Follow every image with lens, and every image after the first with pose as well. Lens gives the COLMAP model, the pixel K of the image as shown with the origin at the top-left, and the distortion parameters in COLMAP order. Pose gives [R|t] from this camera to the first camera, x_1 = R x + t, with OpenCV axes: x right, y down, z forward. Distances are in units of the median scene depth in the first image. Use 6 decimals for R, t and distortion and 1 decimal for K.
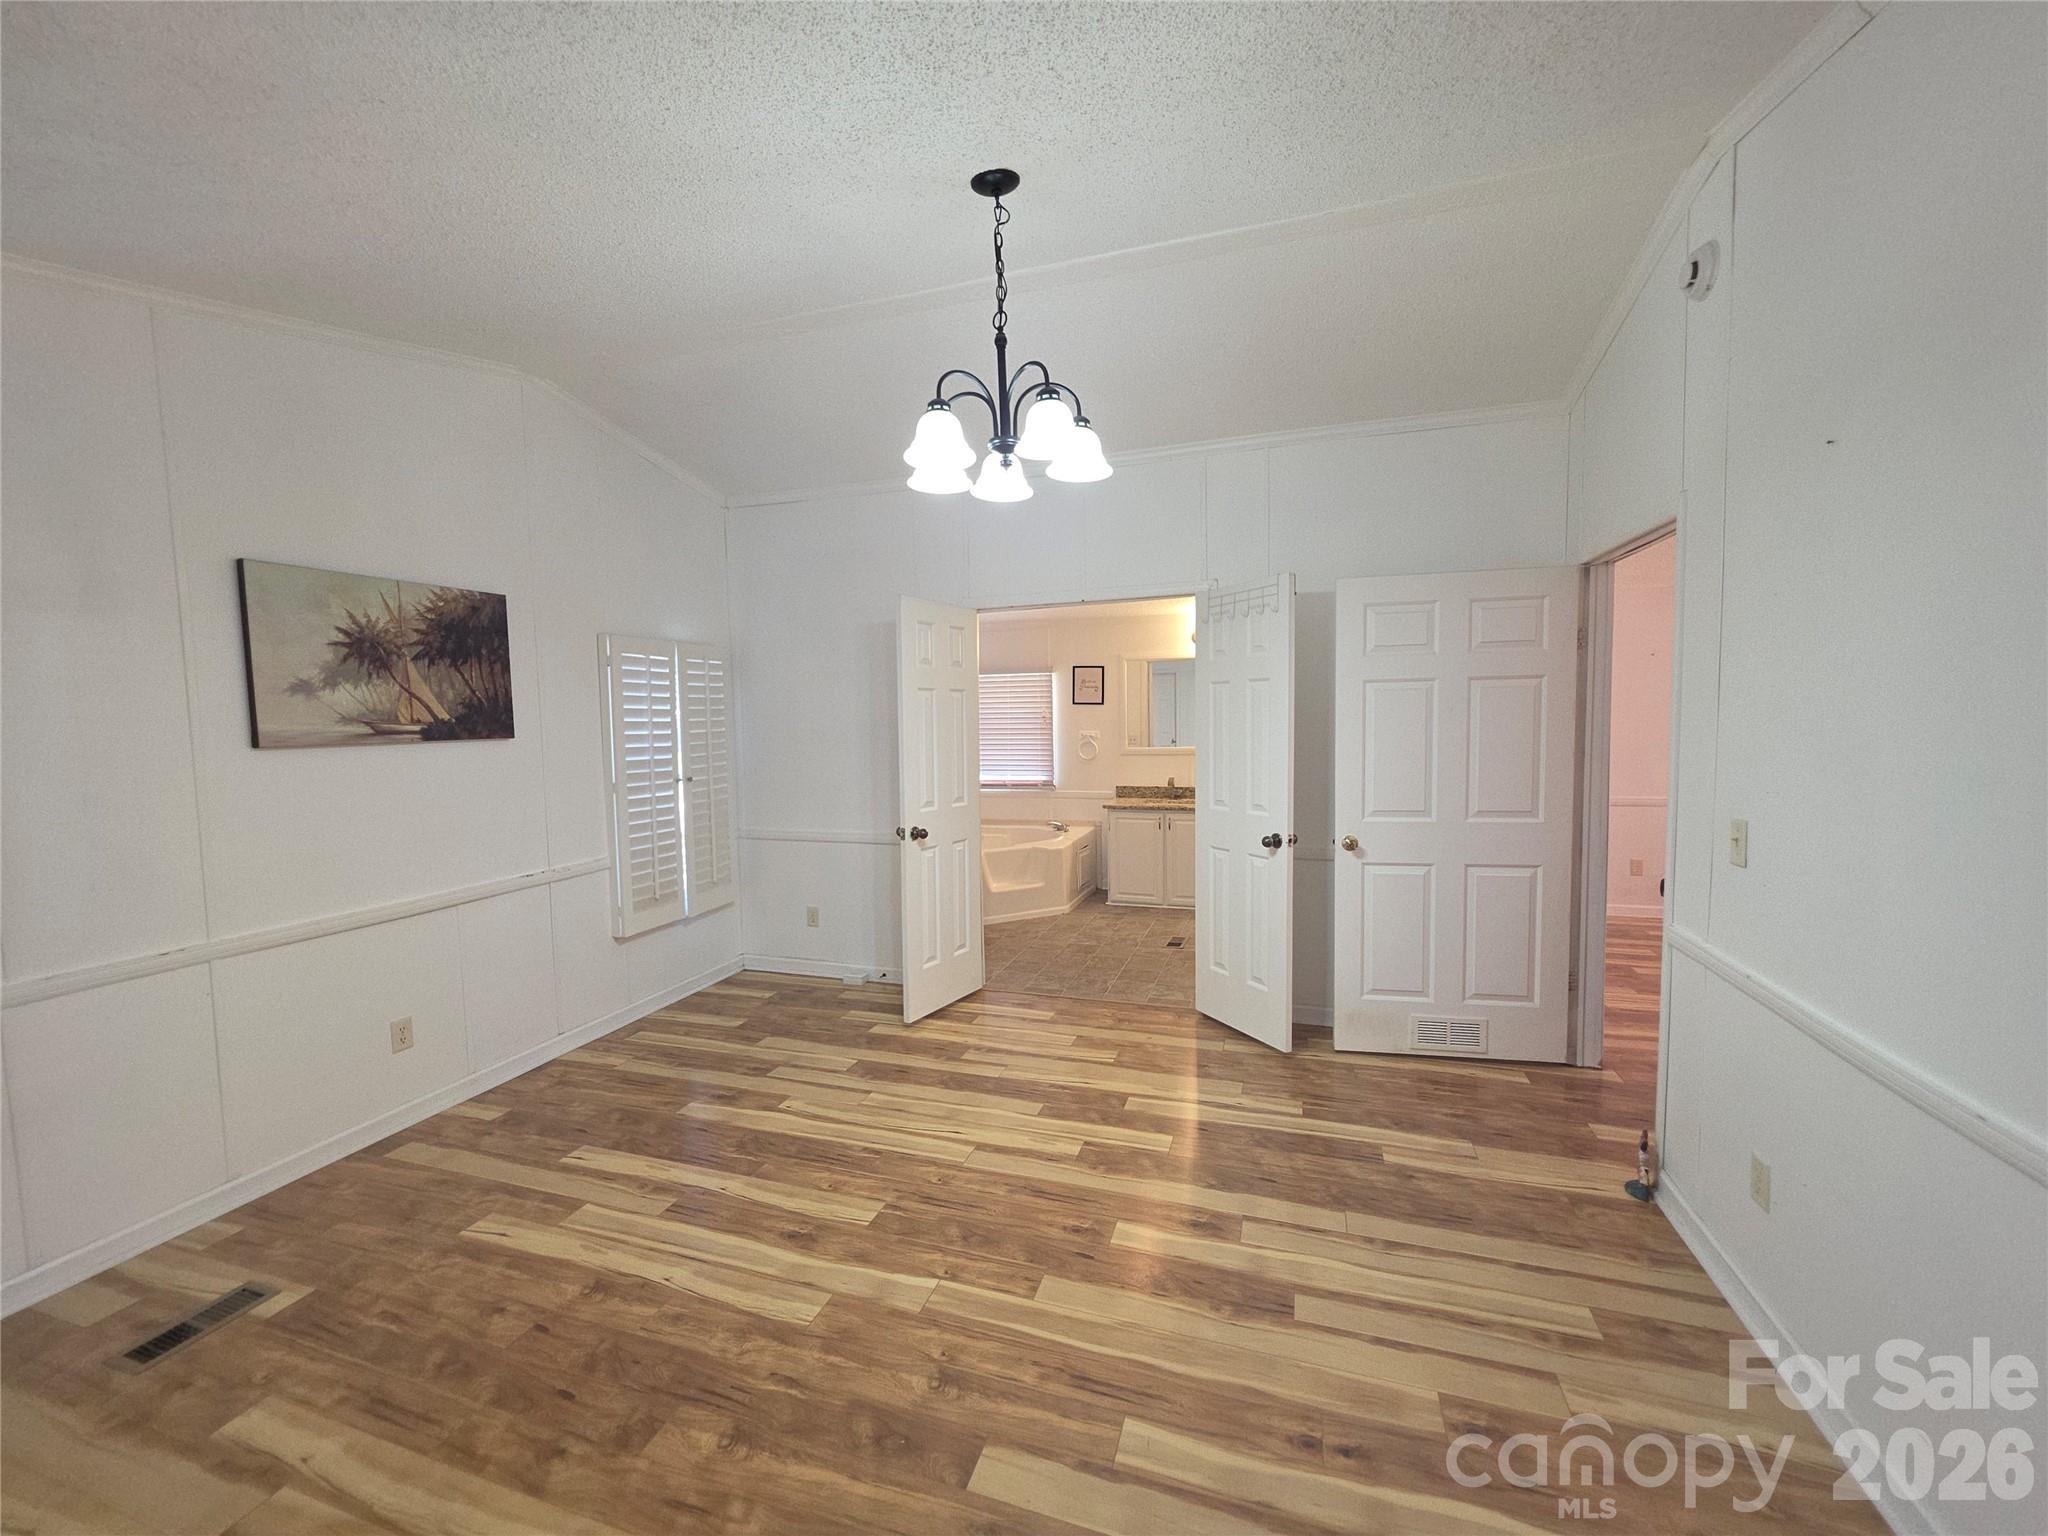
lens RADIAL K [[821.9, 0, 1023.1], [0, 821.9, 775.4], [0, 0, 1]] dist [0.000551, -0.000338]
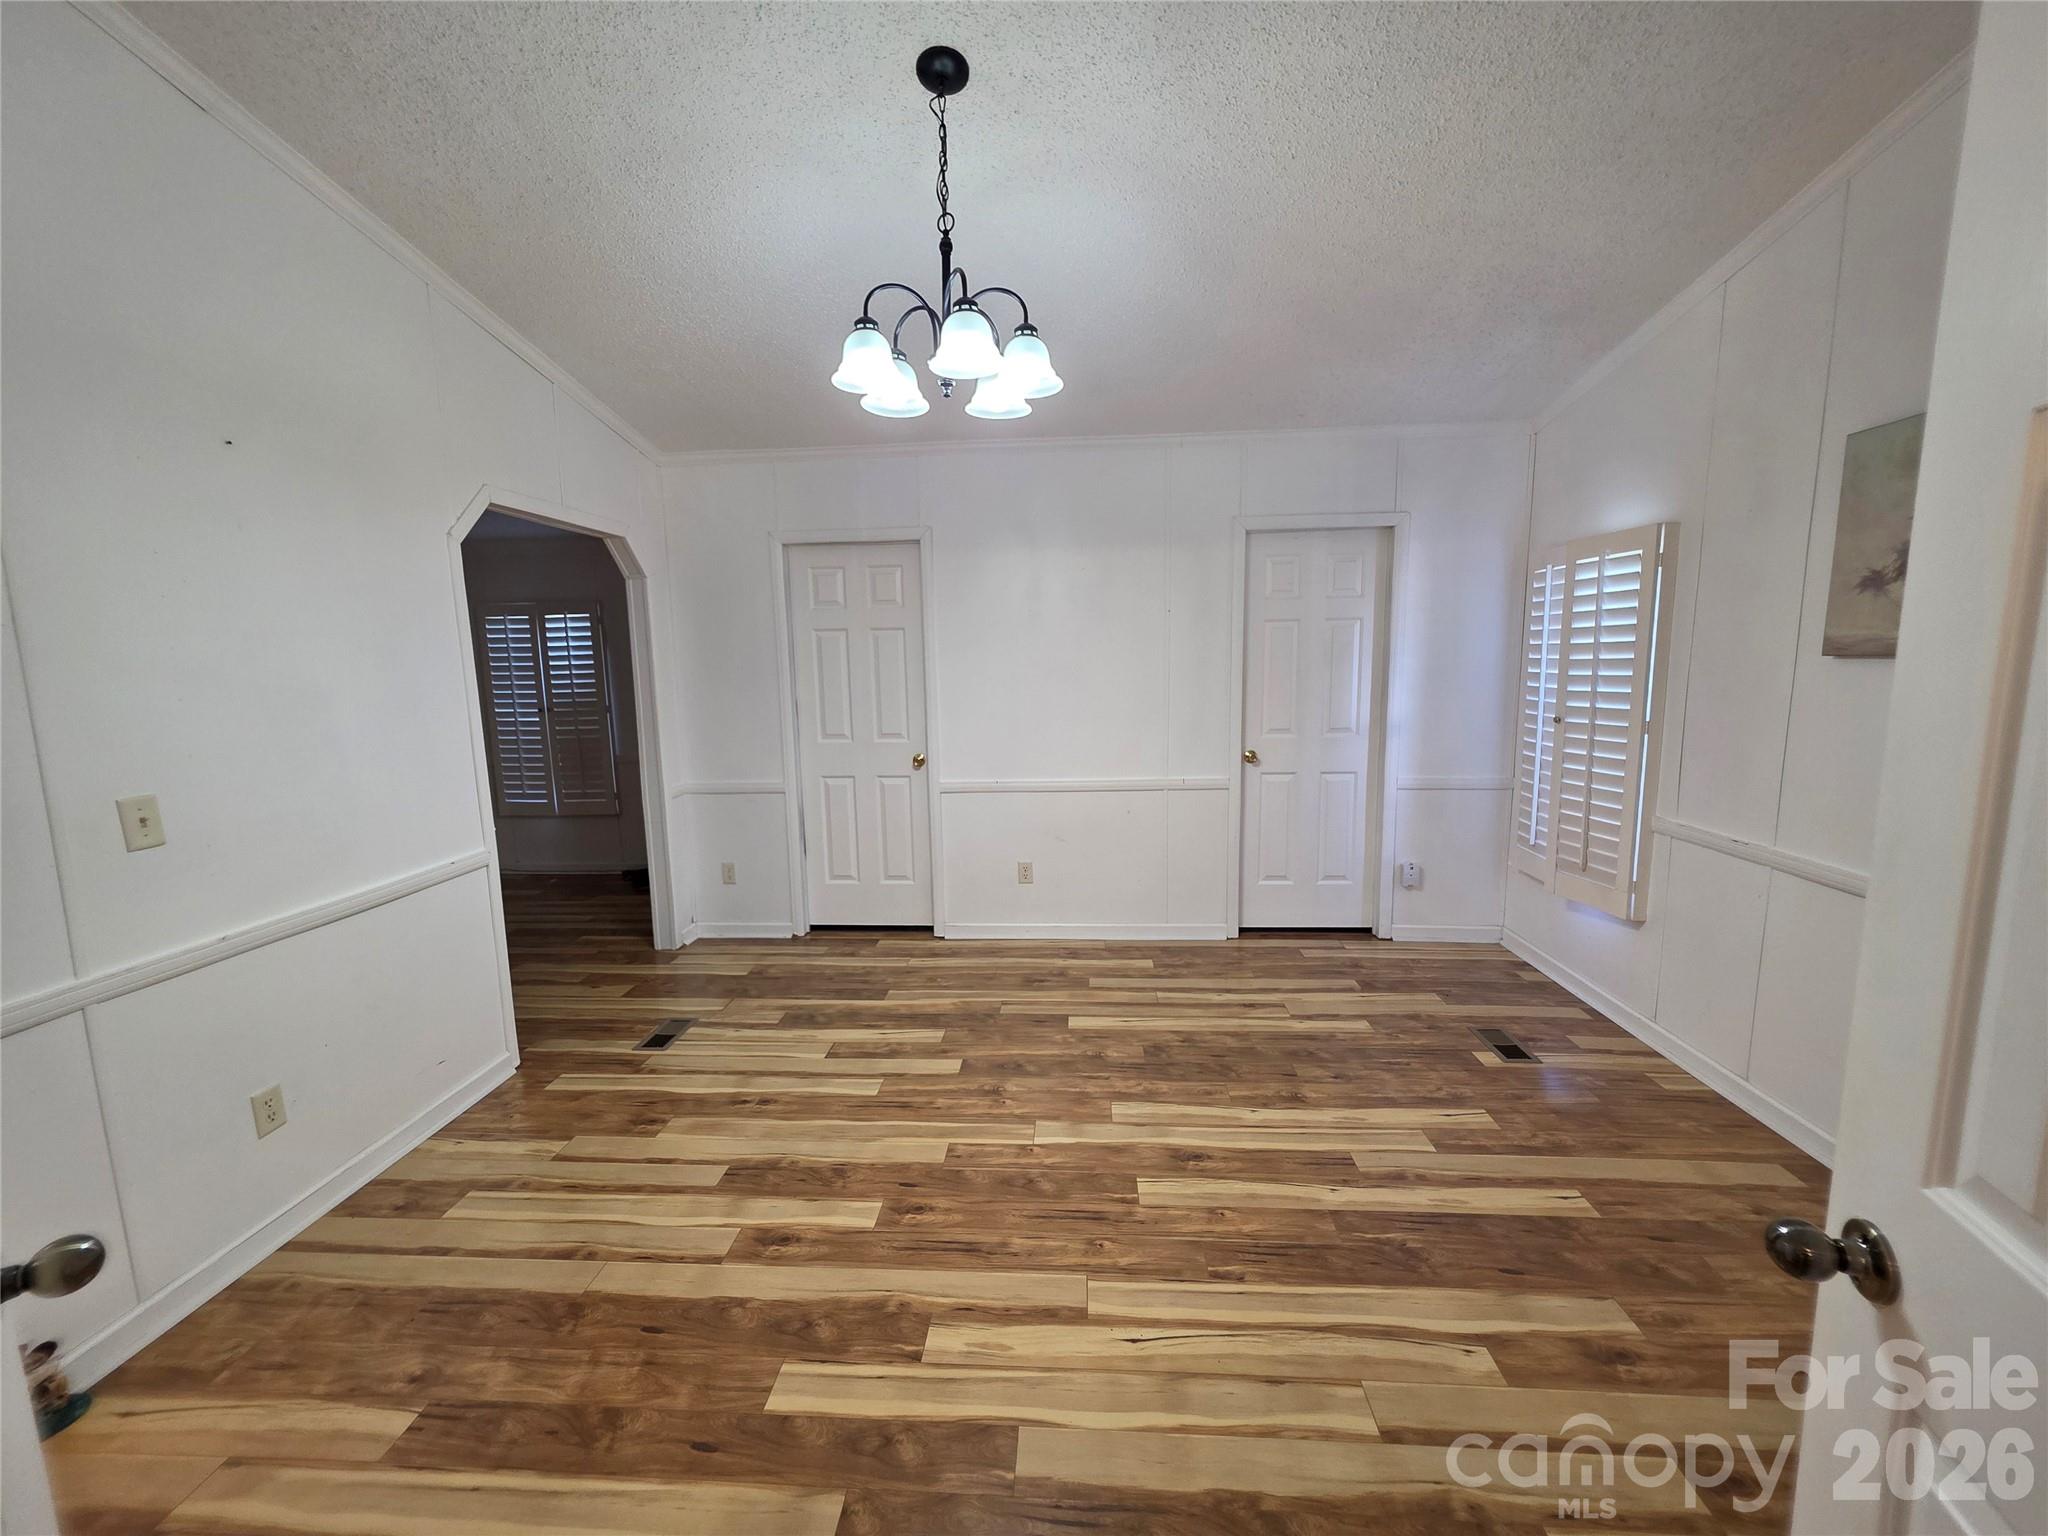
lens RADIAL K [[821.9, 0, 1020.9], [0, 821.9, 771.6], [0, 0, 1]] dist [0.000551, -0.000338]
pose [[-0.967695, 0.070833, -0.241969, 0.136178], [0.017601, 0.976362, 0.215425, -0.122530], [0.251508, 0.204207, -0.946067, 1.718926]]
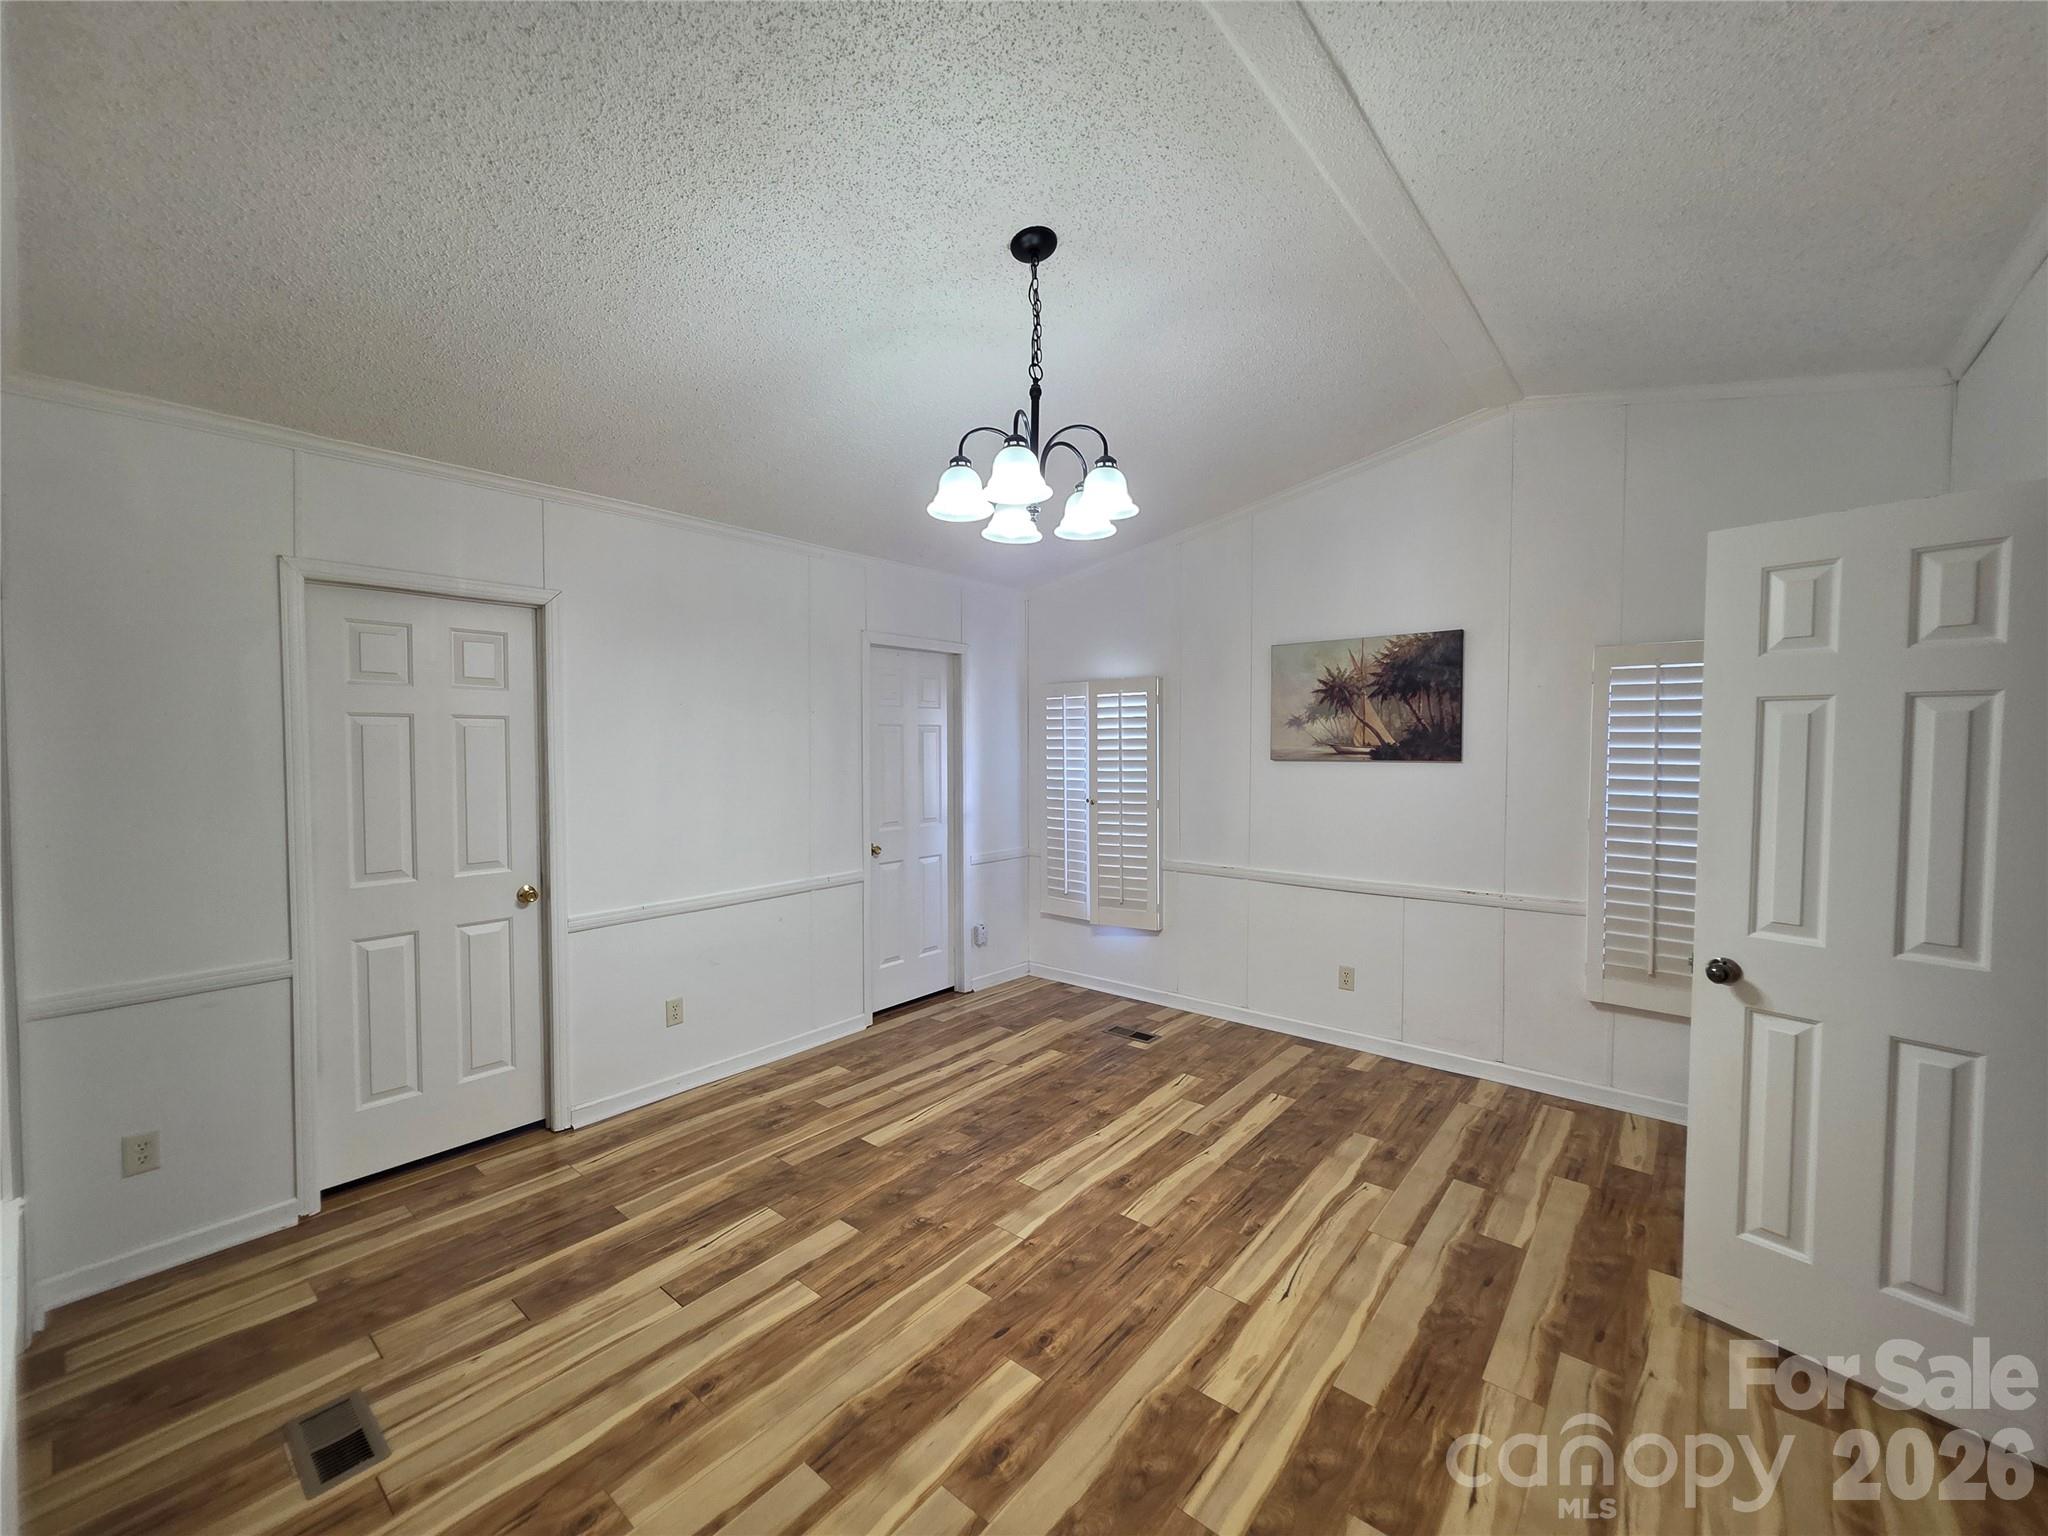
lens RADIAL K [[821.9, 0, 1020.1], [0, 821.9, 770.5], [0, 0, 1]] dist [0.000551, -0.000338]
pose [[-0.366353, 0.049802, -0.929142, 0.818247], [-0.060335, 0.995194, 0.077132, -0.113013], [0.928518, 0.084317, -0.361587, 1.181099]]
